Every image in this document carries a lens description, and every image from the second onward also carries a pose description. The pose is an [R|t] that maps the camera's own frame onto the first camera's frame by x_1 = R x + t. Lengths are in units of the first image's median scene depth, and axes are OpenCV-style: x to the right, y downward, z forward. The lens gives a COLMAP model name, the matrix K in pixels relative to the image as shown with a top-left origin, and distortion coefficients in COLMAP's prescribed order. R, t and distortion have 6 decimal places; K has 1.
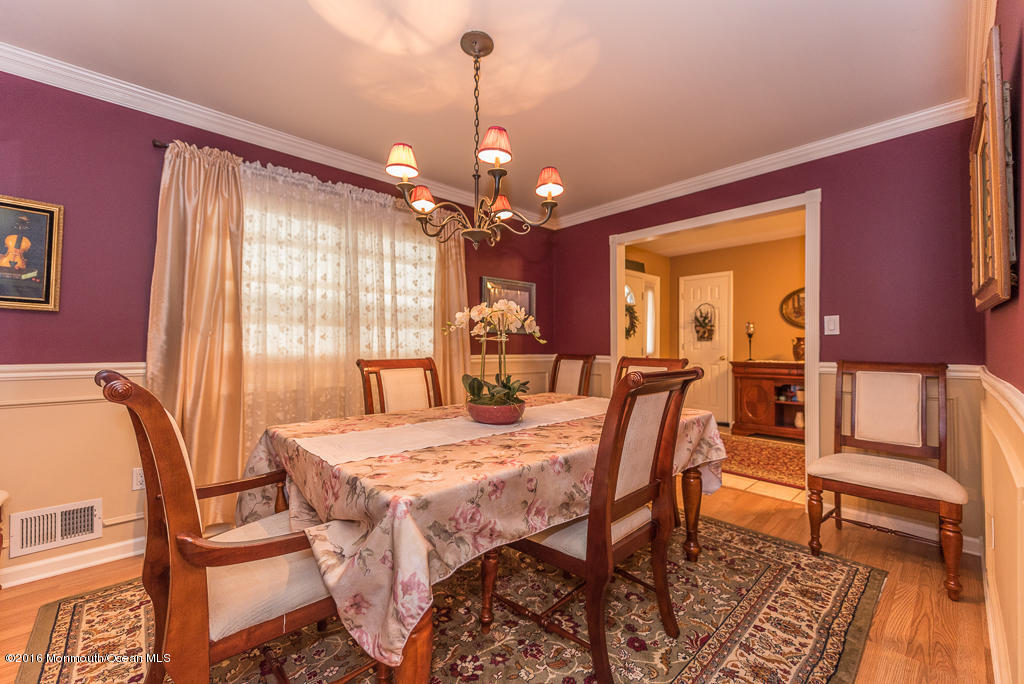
lens RADIAL K [[399.5, 0, 509.1], [0, 399.5, 342.1], [0, 0, 1]] dist [0.029669, -0.011784]
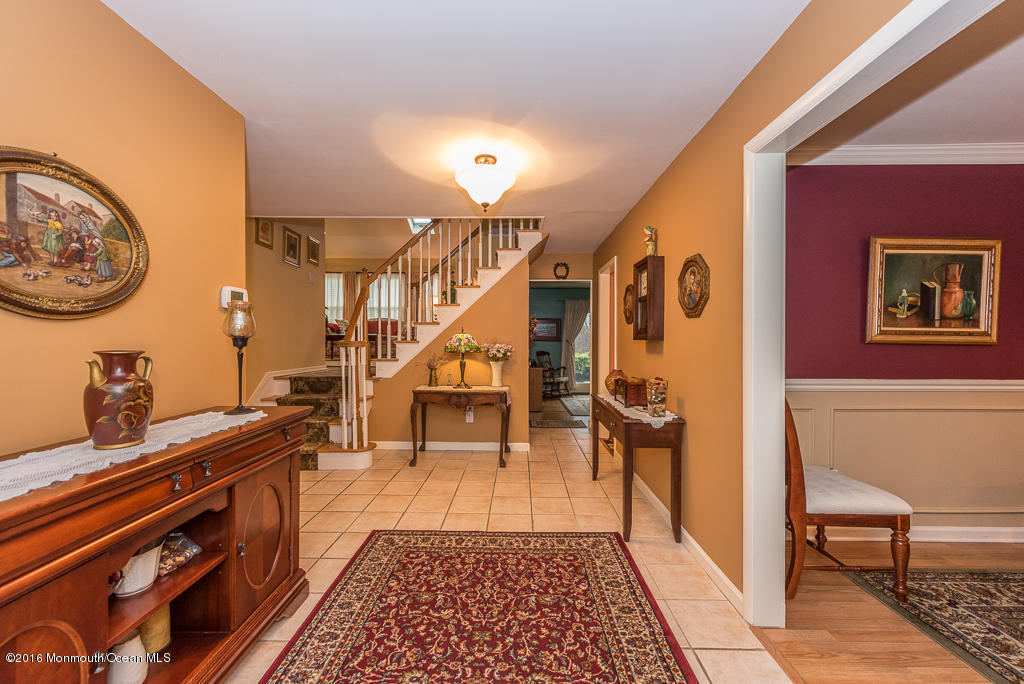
lens RADIAL K [[399.5, 0, 509.1], [0, 399.5, 342.1], [0, 0, 1]] dist [0.029669, -0.011784]
pose [[-0.725721, -0.004711, 0.687973, 0.814953], [-0.002457, 0.999988, 0.004255, -0.021296], [-0.687985, 0.001398, -0.725724, 2.330703]]
